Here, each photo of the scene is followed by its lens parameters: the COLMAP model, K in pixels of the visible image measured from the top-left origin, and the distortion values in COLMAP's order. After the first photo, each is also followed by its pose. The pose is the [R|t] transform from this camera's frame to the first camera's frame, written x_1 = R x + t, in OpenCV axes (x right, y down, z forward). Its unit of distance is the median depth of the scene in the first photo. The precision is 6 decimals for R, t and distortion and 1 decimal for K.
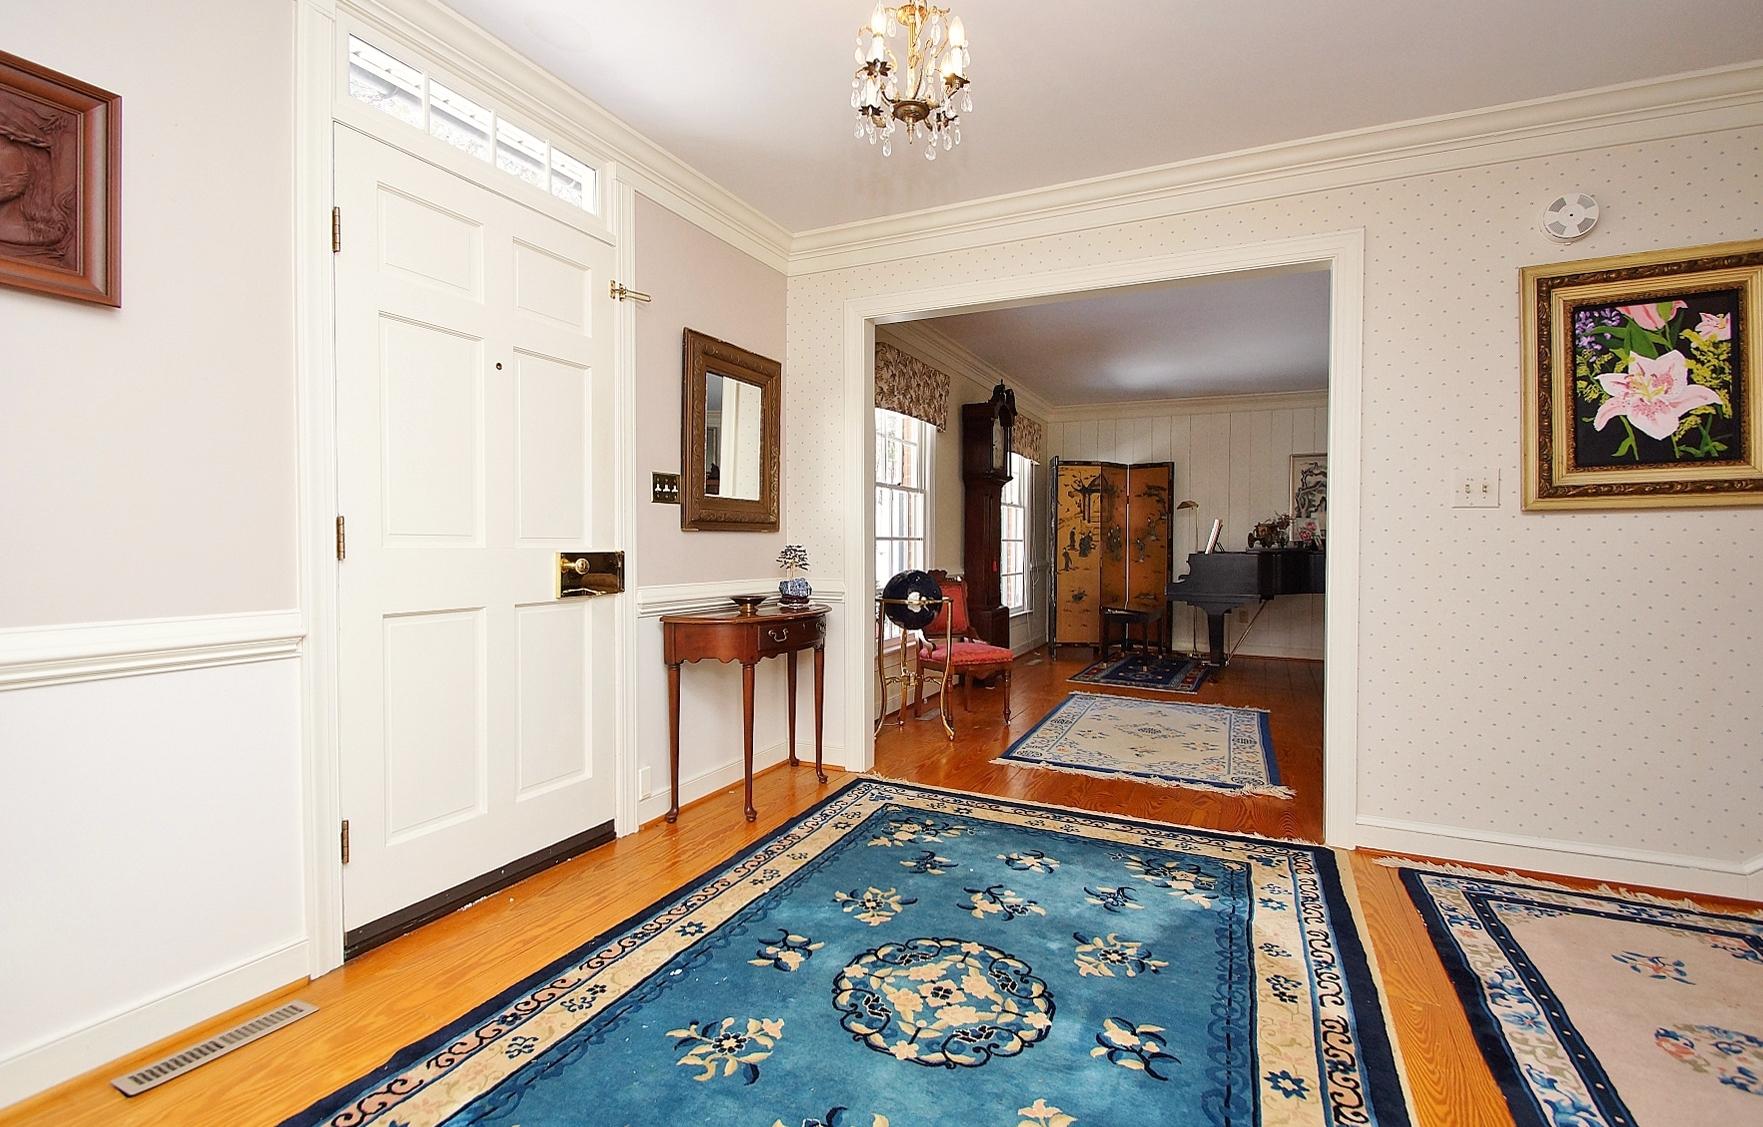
lens RADIAL K [[786.6, 0, 881.5], [0, 786.6, 563.5], [0, 0, 1]] dist [0.000008, -0.000002]
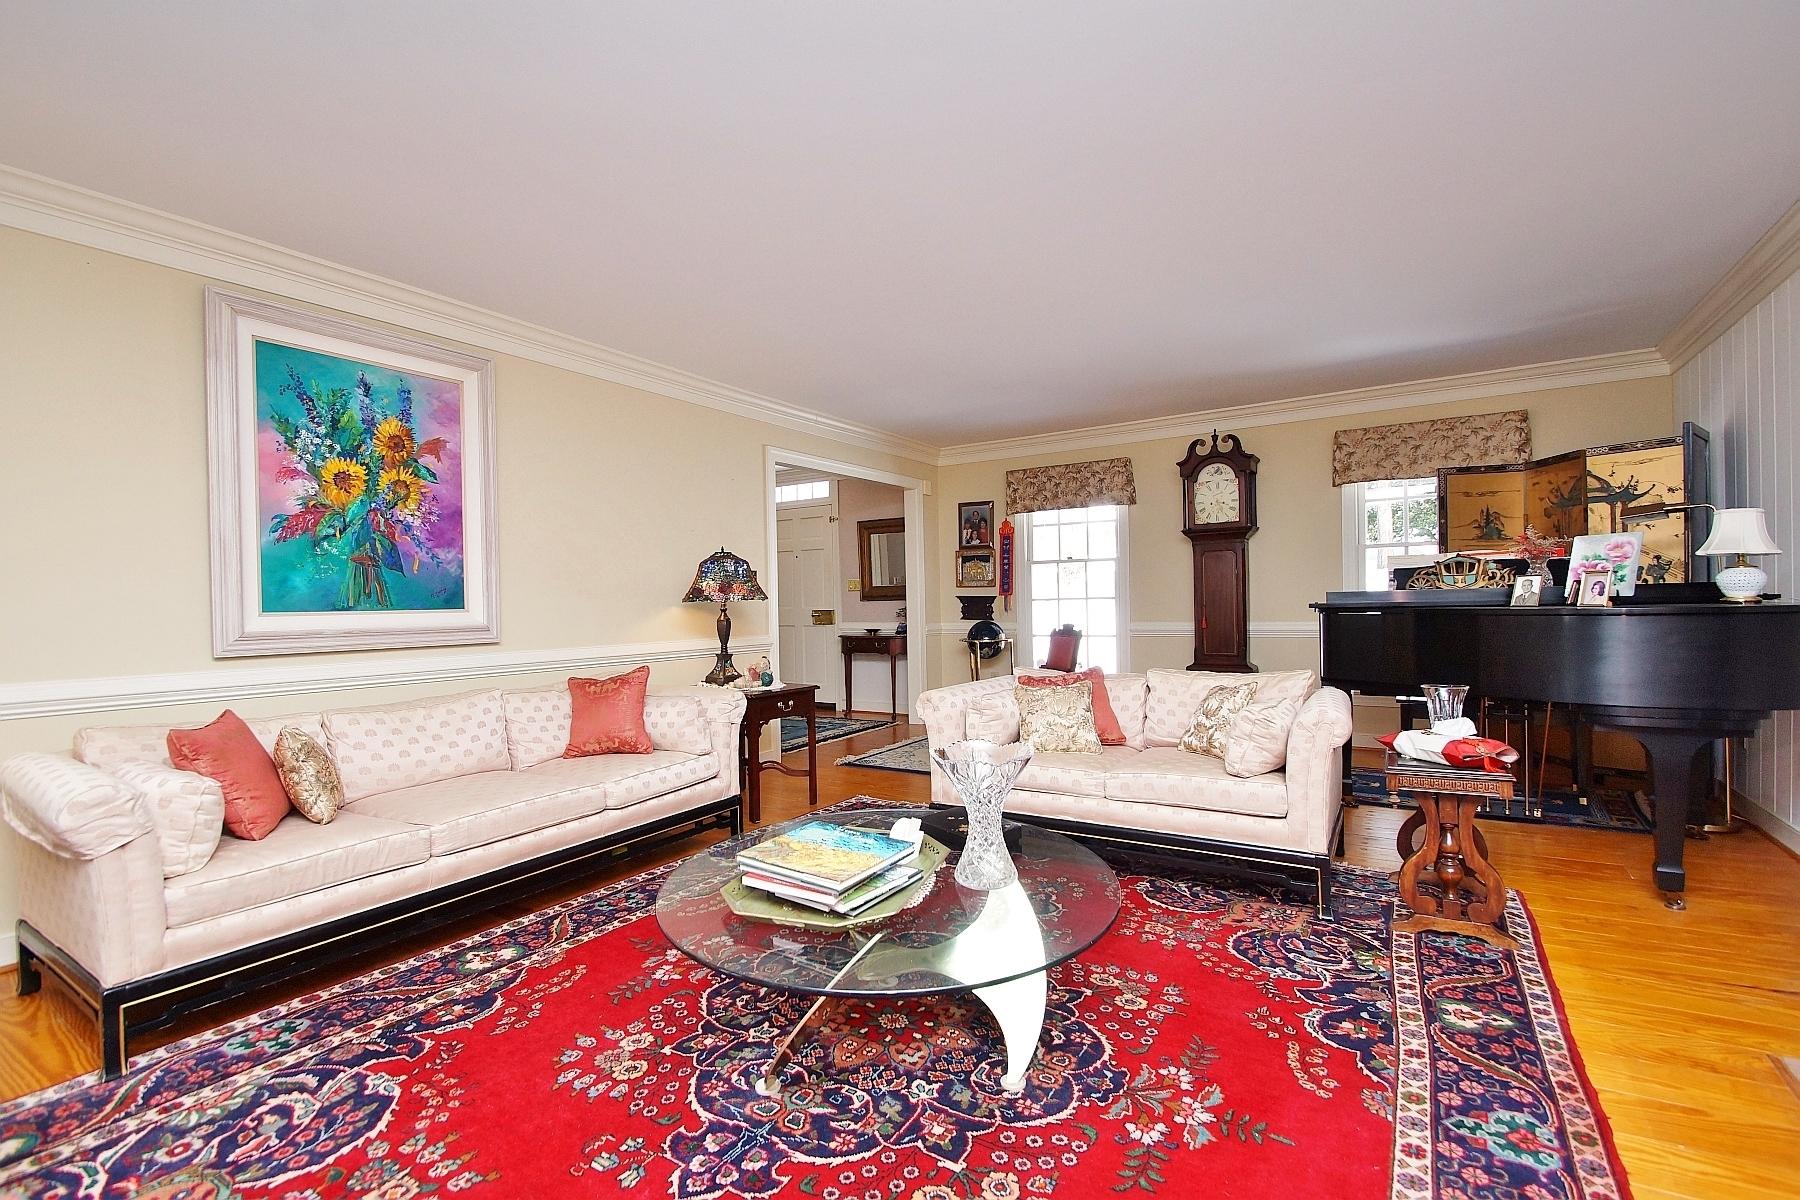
lens RADIAL K [[795.5, 0, 891.3], [0, 795.5, 611.3], [0, 0, 1]] dist [0.018908, -0.019920]
pose [[-0.171467, 0.005502, -0.985175, 2.189825], [-0.009292, 0.999931, 0.007202, -0.028637], [0.985146, 0.010389, -0.171404, 1.499503]]
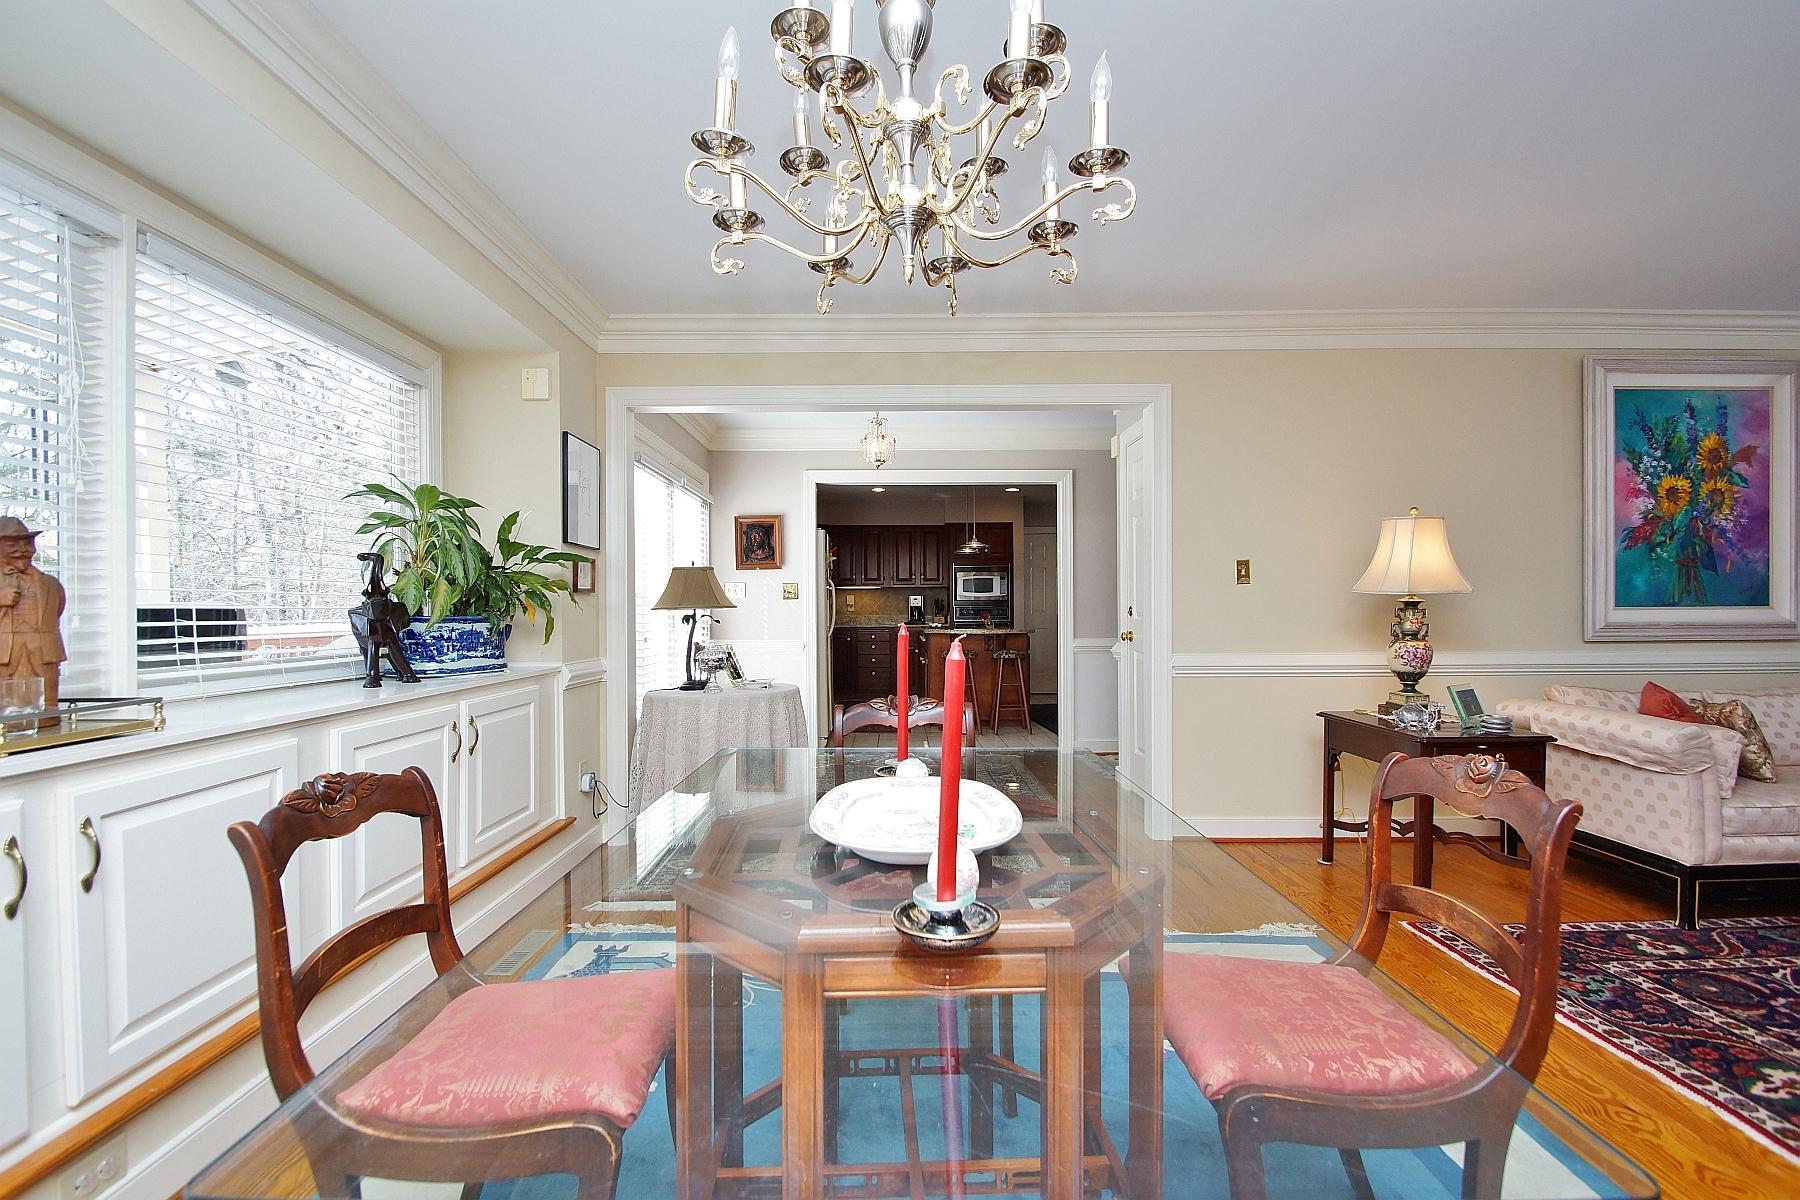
lens RADIAL K [[790.0, 0, 892.1], [0, 790.0, 613.2], [0, 0, 1]] dist [-0.001712, -0.009195]
pose [[-0.920586, -0.001255, -0.390538, 2.844345], [-0.013074, 0.999533, 0.027607, -0.021588], [0.390321, 0.030521, -0.920173, 1.248105]]
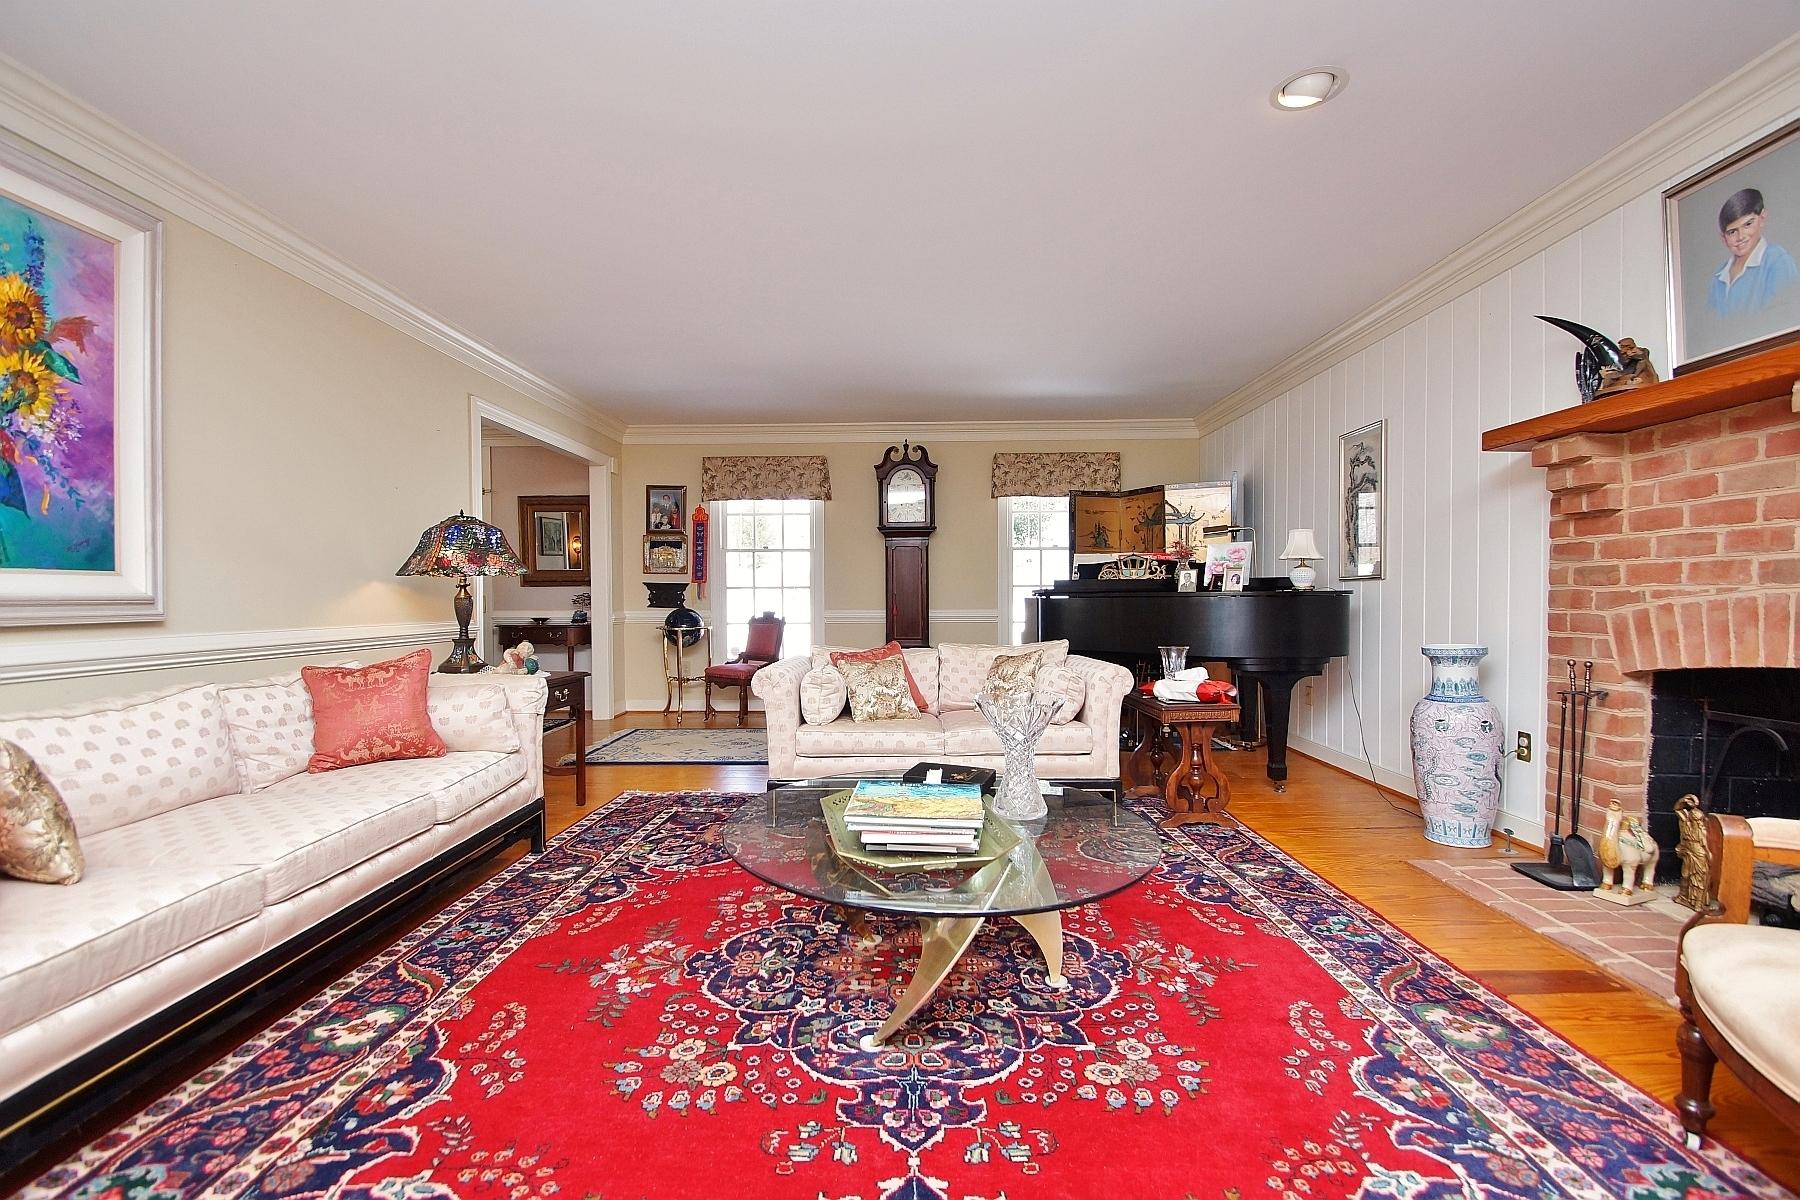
lens RADIAL K [[795.5, 0, 891.3], [0, 795.5, 611.3], [0, 0, 1]] dist [0.018908, -0.019920]
pose [[0.368225, 0.006609, -0.929713, 2.174523], [-0.017385, 0.999849, 0.000222, 0.008911], [0.929574, 0.016081, 0.368284, 1.110298]]
